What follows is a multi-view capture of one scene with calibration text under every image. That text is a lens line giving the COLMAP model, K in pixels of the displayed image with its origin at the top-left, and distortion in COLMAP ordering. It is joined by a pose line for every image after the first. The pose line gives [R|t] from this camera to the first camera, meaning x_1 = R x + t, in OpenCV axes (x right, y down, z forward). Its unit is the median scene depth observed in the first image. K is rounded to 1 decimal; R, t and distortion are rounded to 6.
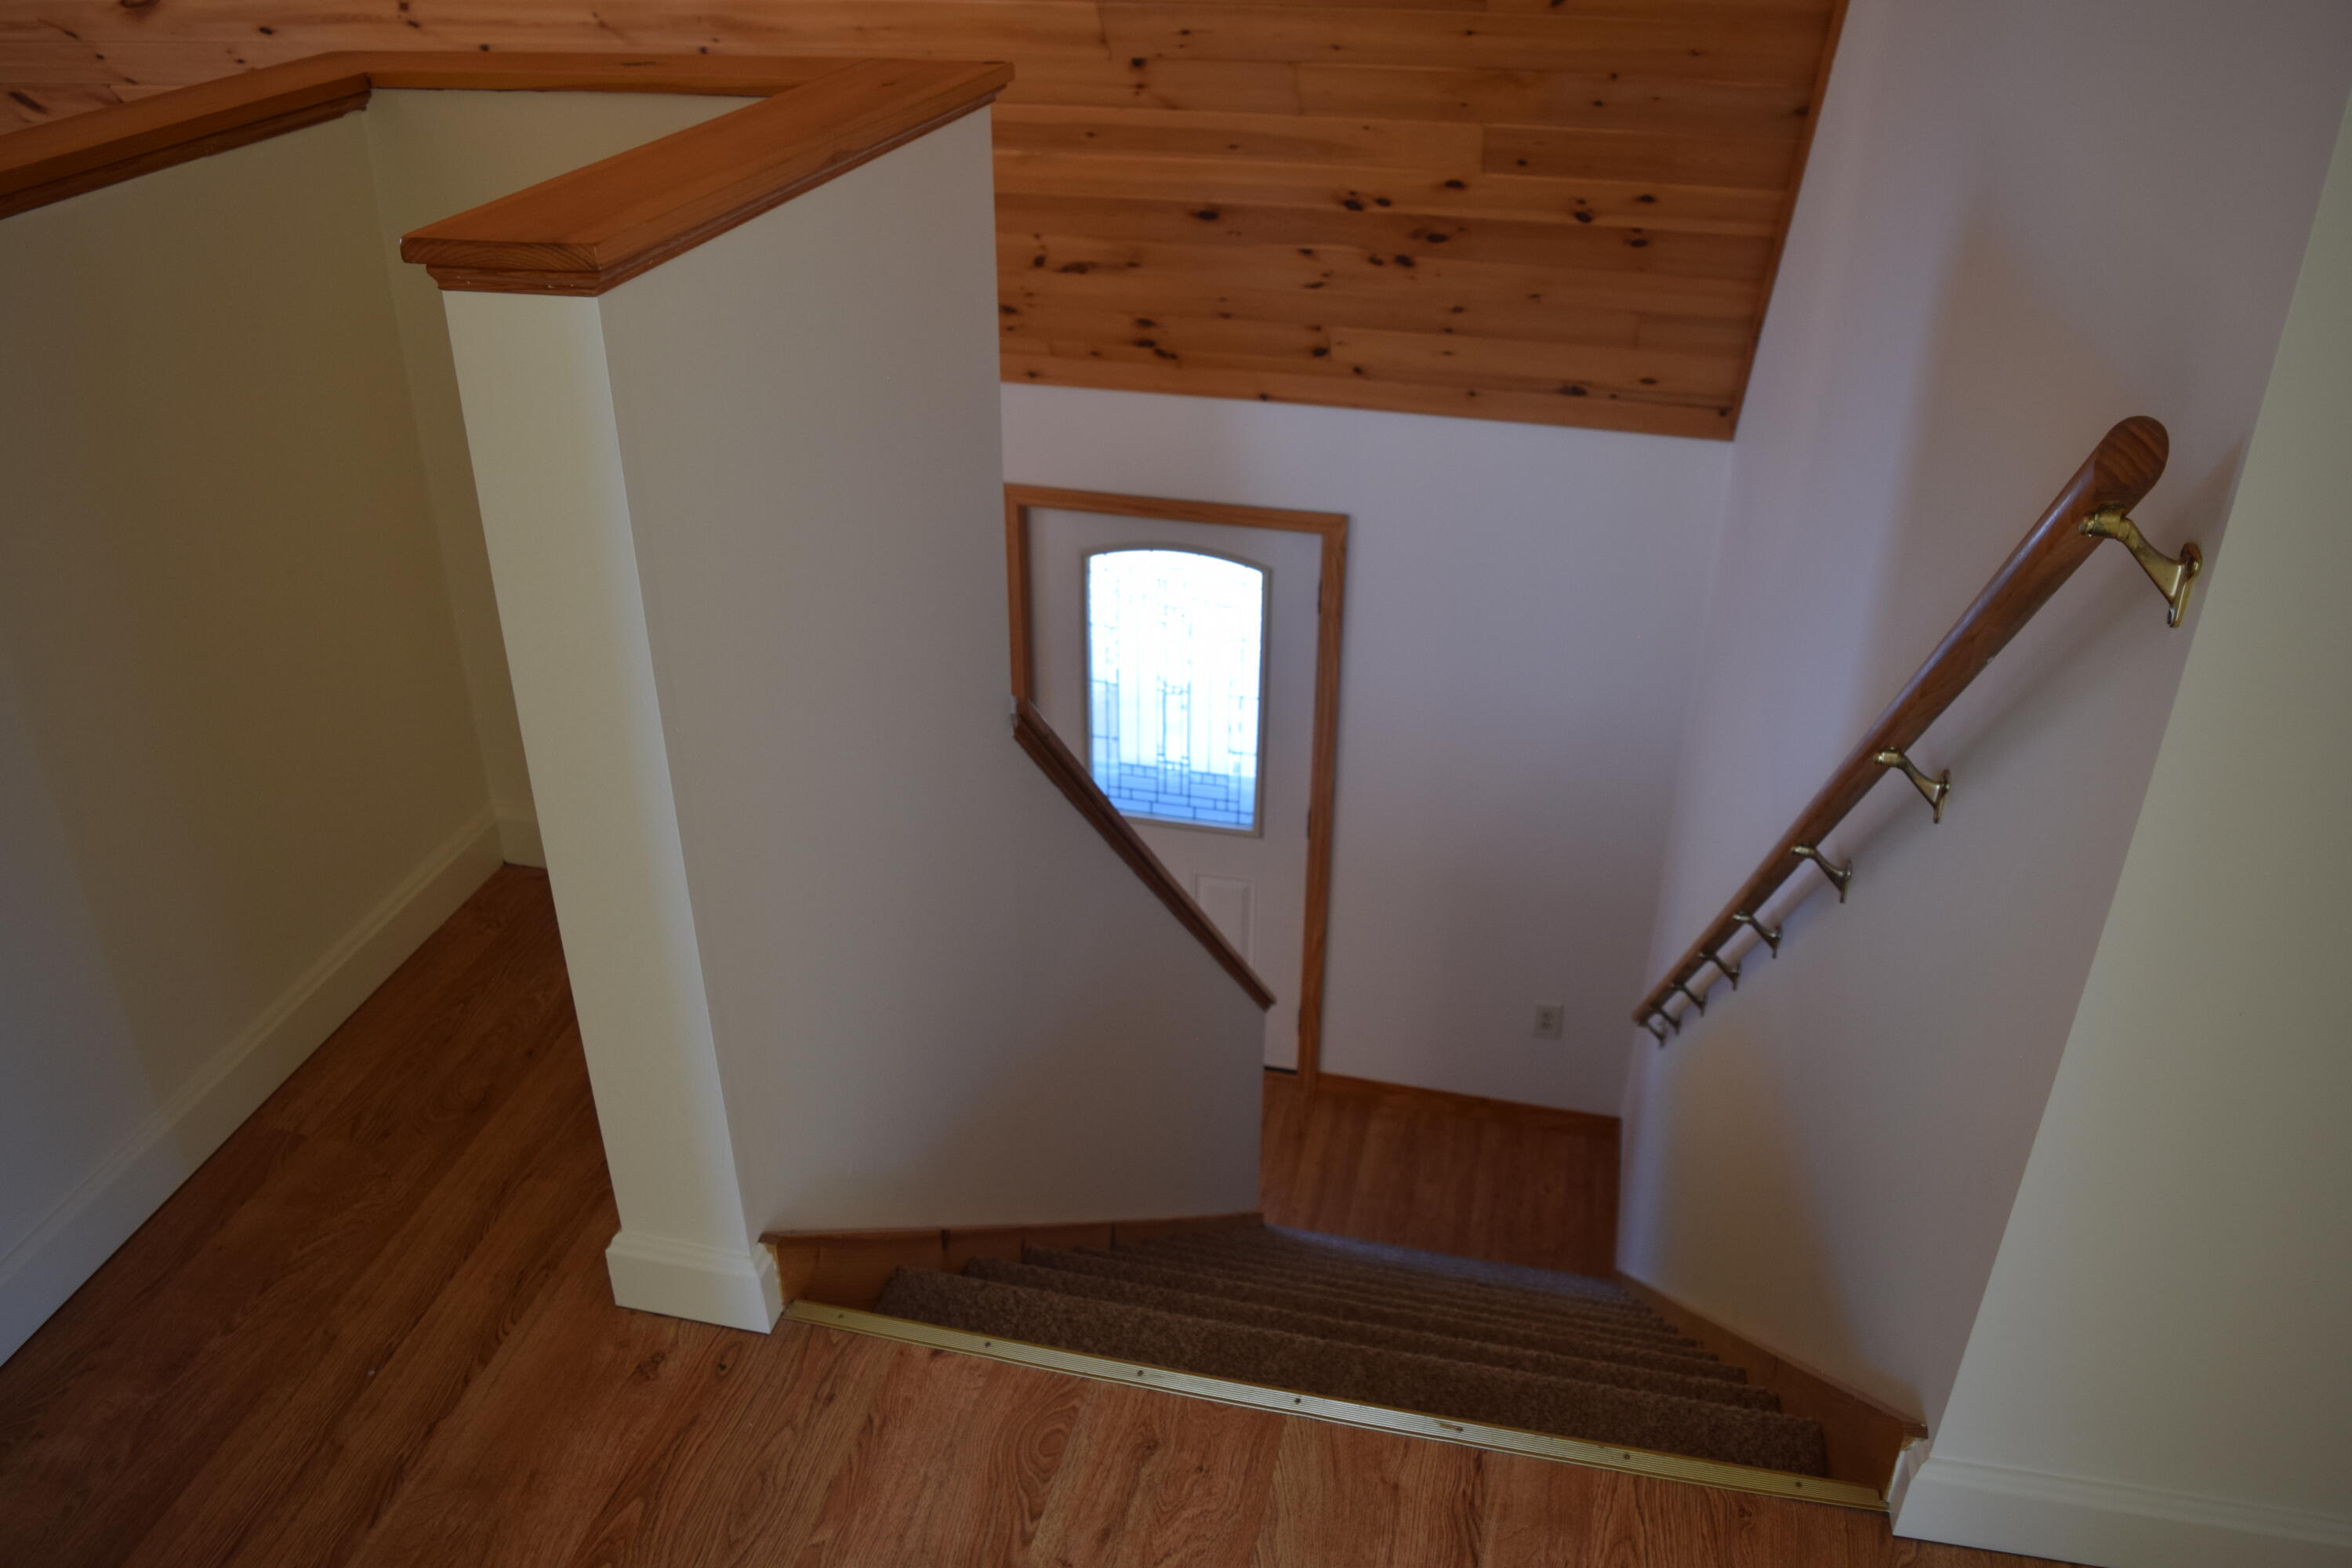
lens RADIAL K [[1893.3, 0, 1171.5], [0, 1893.3, 780.6], [0, 0, 1]] dist [-0.008564, -0.000223]
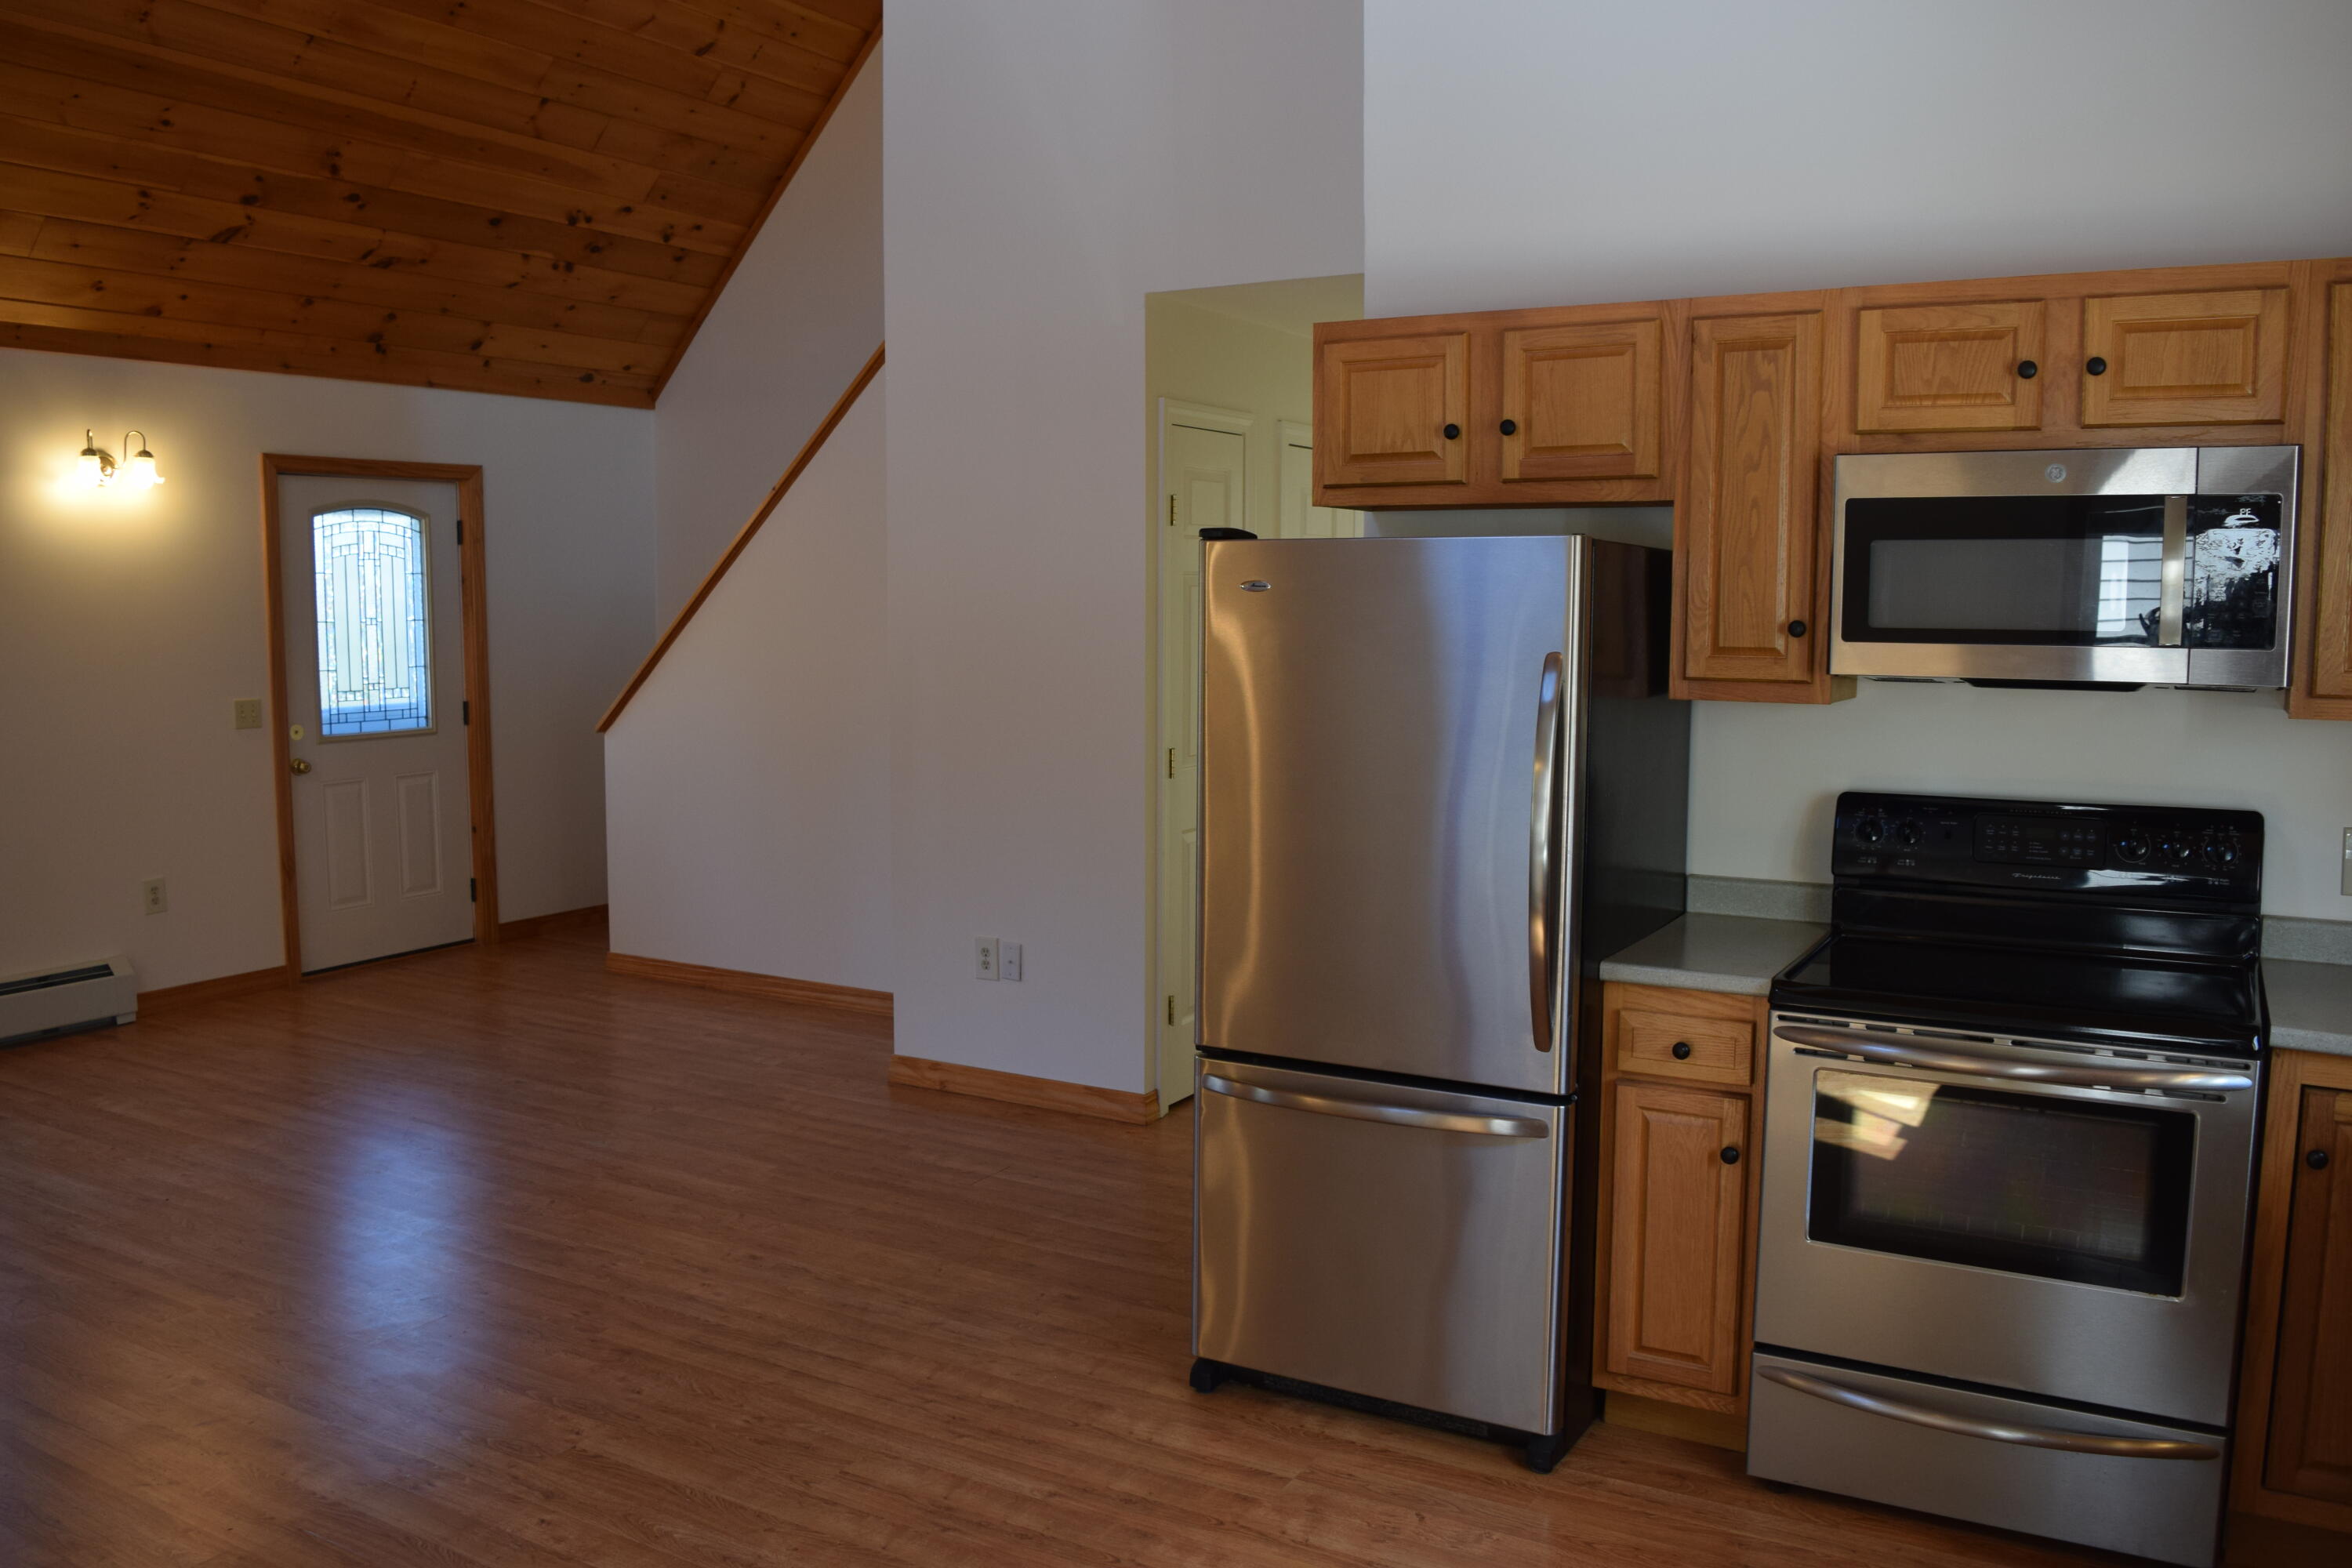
lens RADIAL K [[1893.3, 0, 1173.2], [0, 1893.3, 783.1], [0, 0, 1]] dist [-0.008564, -0.000223]
pose [[0.292760, -0.109271, 0.949922, -1.225119], [0.478883, 0.876633, -0.046749, 0.425016], [-0.827624, 0.468588, 0.308971, 0.184207]]
